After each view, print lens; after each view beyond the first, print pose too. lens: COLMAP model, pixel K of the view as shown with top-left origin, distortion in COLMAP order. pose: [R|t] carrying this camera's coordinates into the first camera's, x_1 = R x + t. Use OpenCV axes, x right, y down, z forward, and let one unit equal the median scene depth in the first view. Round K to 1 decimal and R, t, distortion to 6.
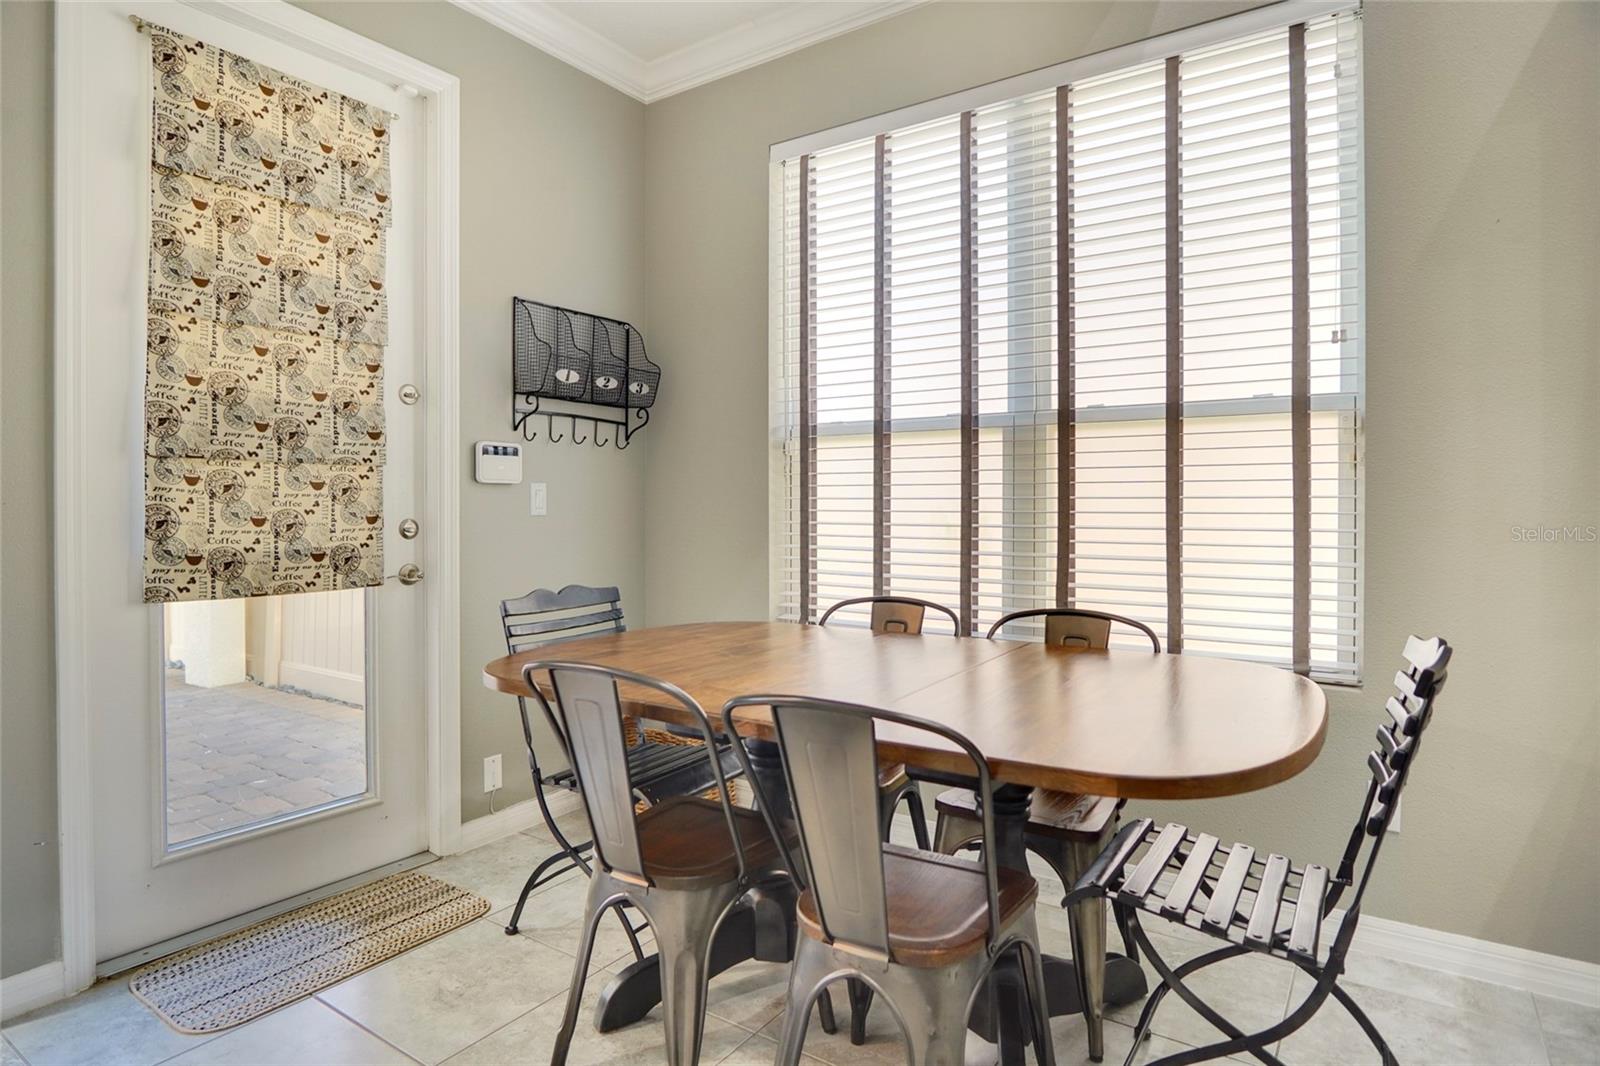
lens RADIAL K [[874.8, 0, 795.4], [0, 874.8, 522.2], [0, 0, 1]] dist [-0.032442, 0.005614]
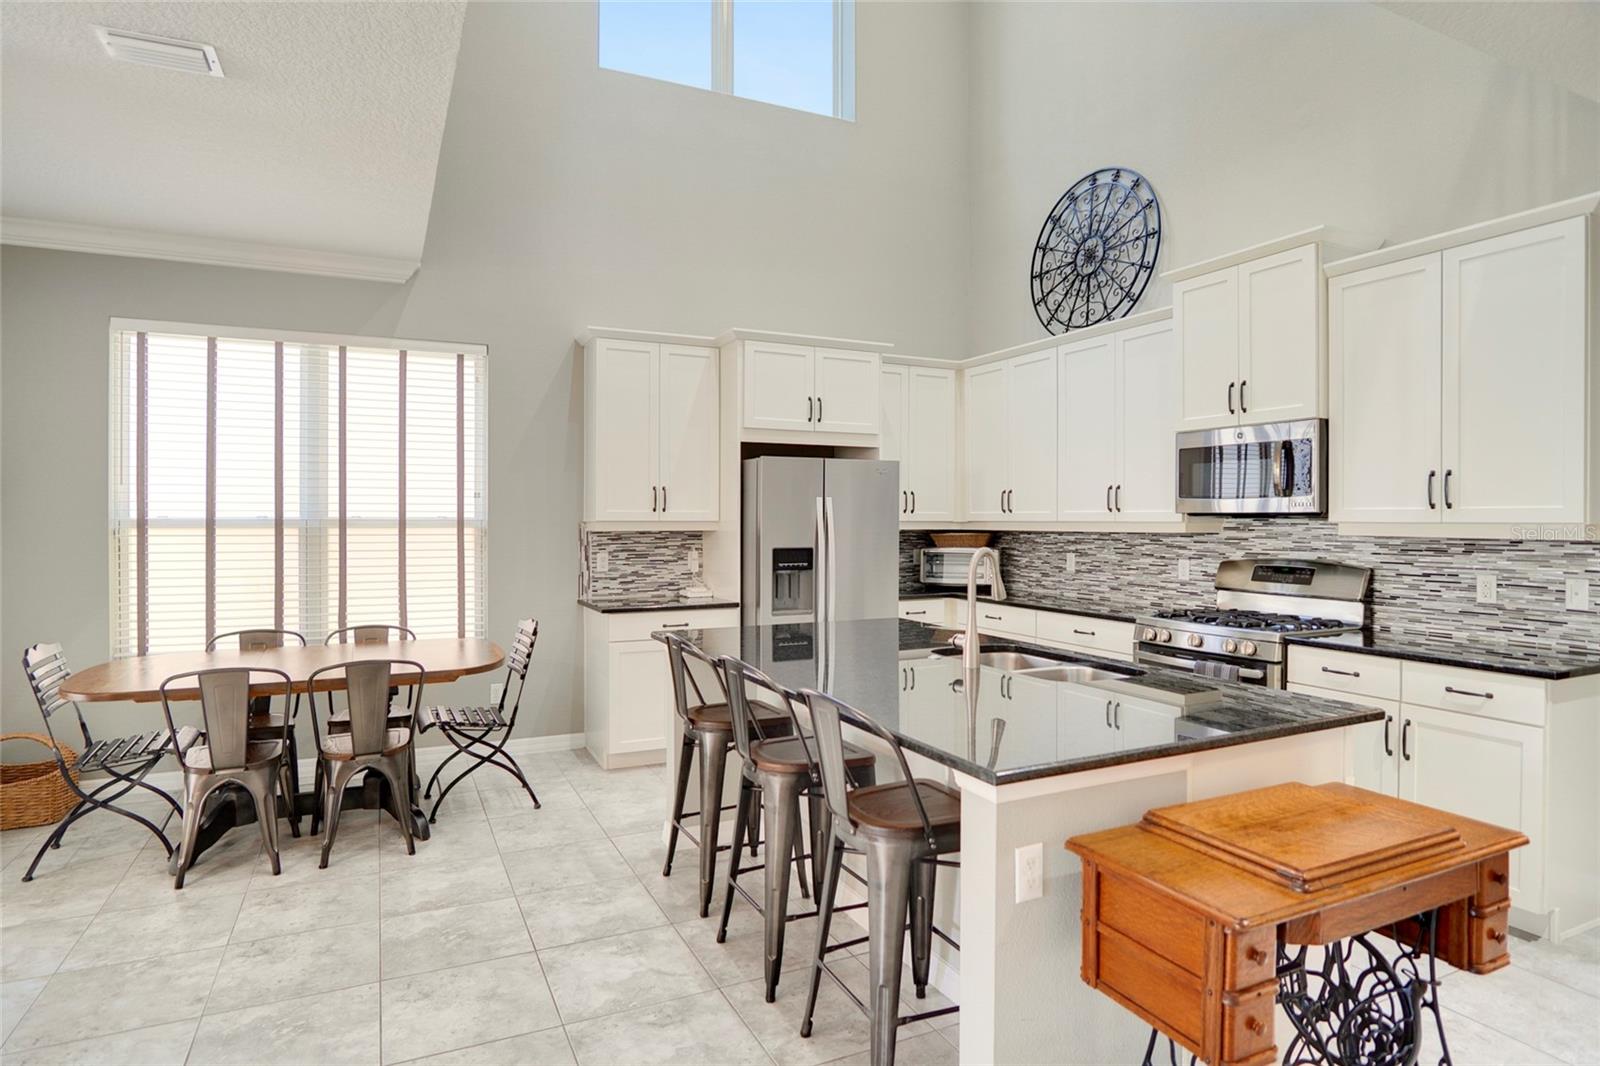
lens RADIAL K [[874.8, 0, 796.1], [0, 874.8, 520.7], [0, 0, 1]] dist [-0.032442, 0.005614]
pose [[0.502803, 0.003237, 0.864395, -0.795231], [0.015009, 0.999810, -0.012474, -0.088725], [-0.864271, 0.019246, 0.502659, -0.754973]]
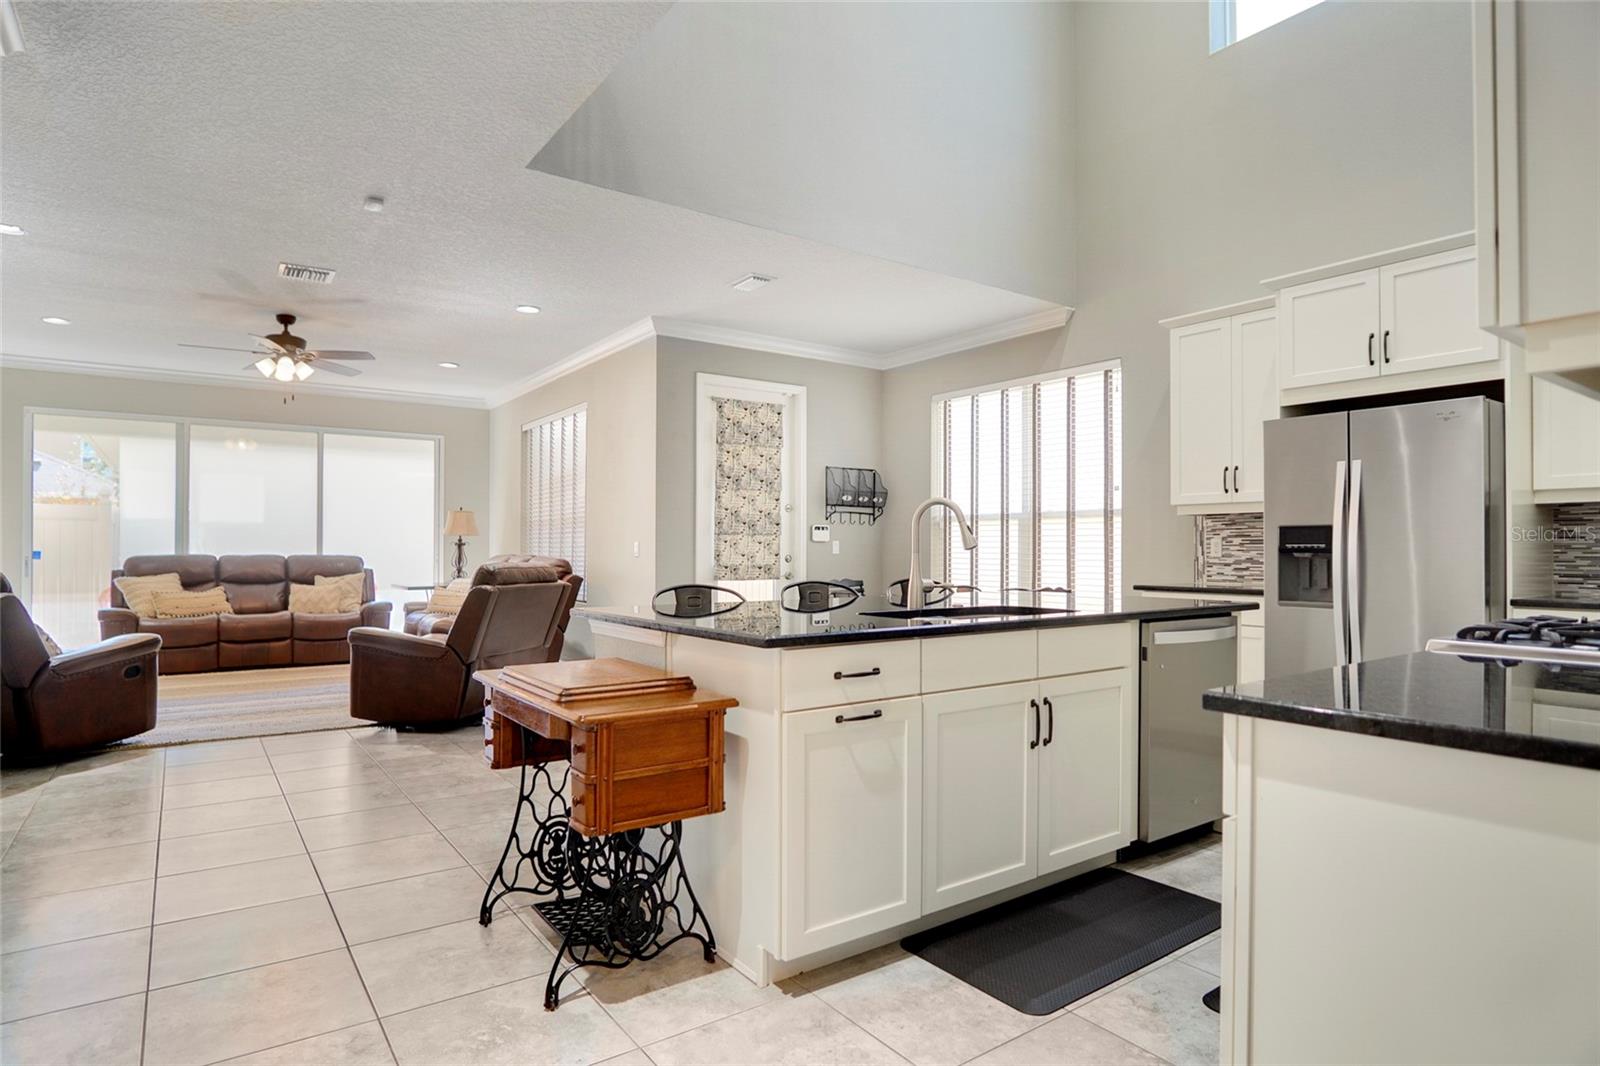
lens RADIAL K [[874.8, 0, 799.2], [0, 874.8, 546.3], [0, 0, 1]] dist [-0.032442, 0.005614]
pose [[0.939498, 0.002464, -0.342544, 0.524773], [-0.009547, 0.999774, -0.018993, 0.021027], [0.342420, 0.021114, 0.939310, -1.564113]]
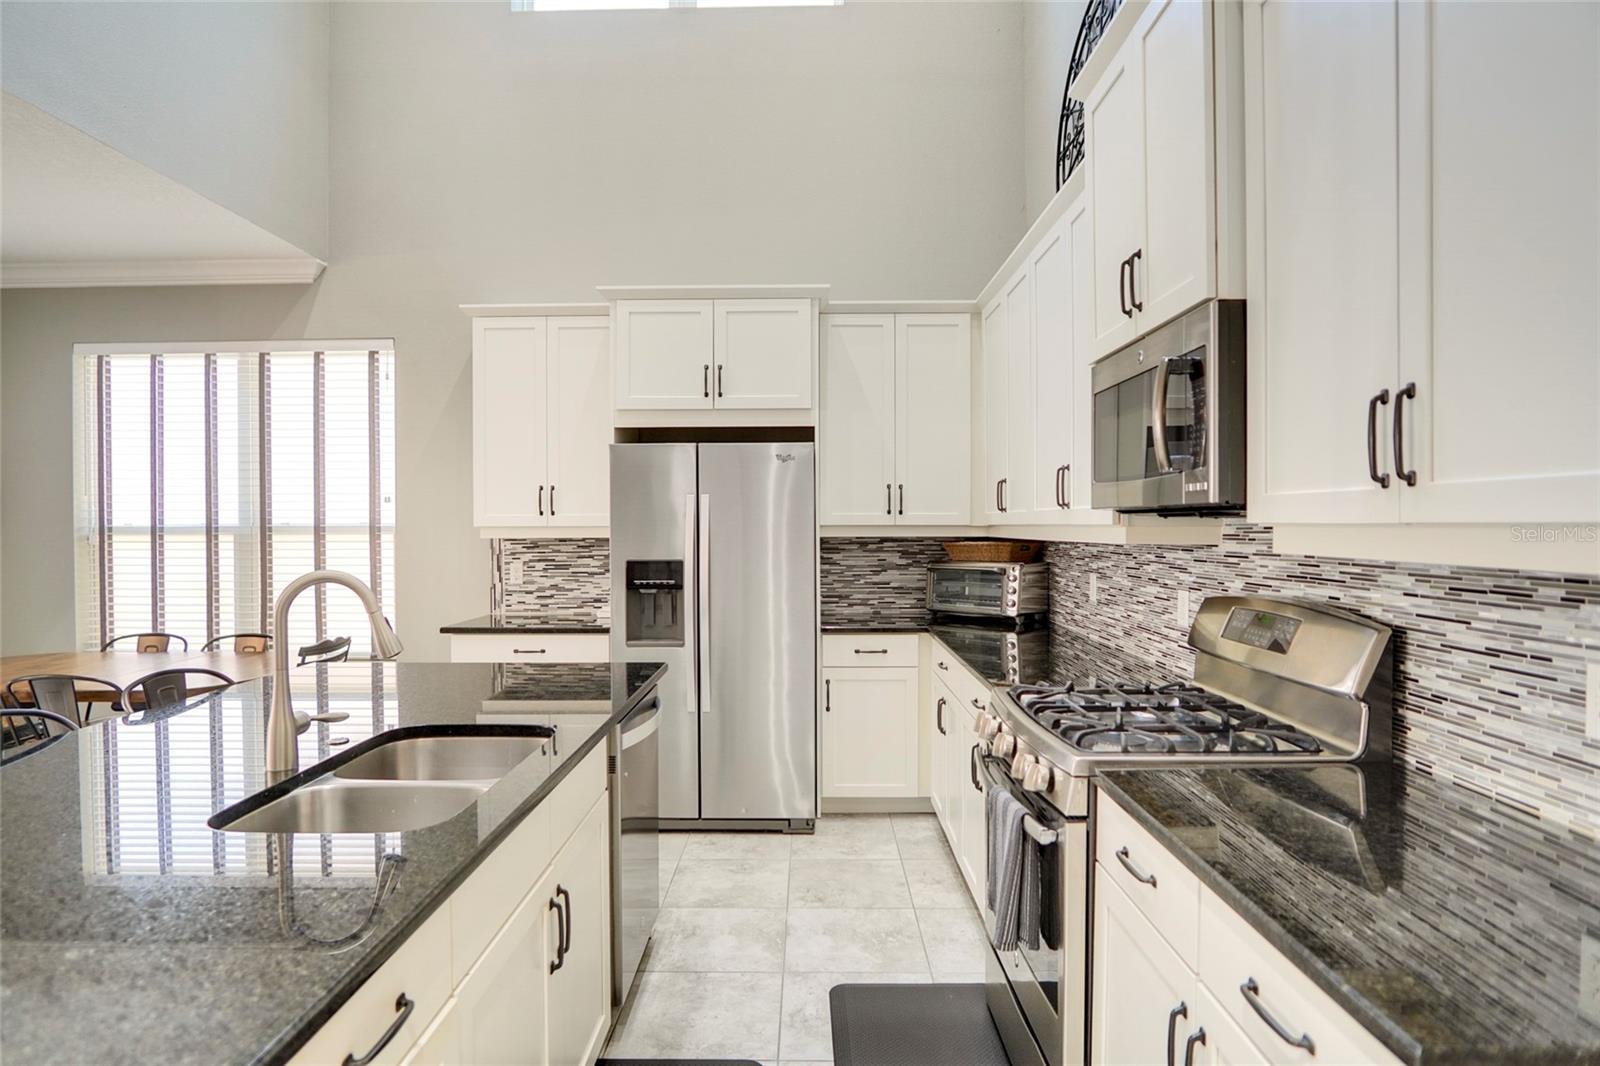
lens RADIAL K [[874.8, 0, 803.3], [0, 874.8, 536.9], [0, 0, 1]] dist [-0.032442, 0.005614]
pose [[0.830654, -0.007400, 0.556739, 0.235130], [0.012317, 0.999911, -0.005087, -0.082382], [-0.556652, 0.011083, 0.830672, -1.157124]]
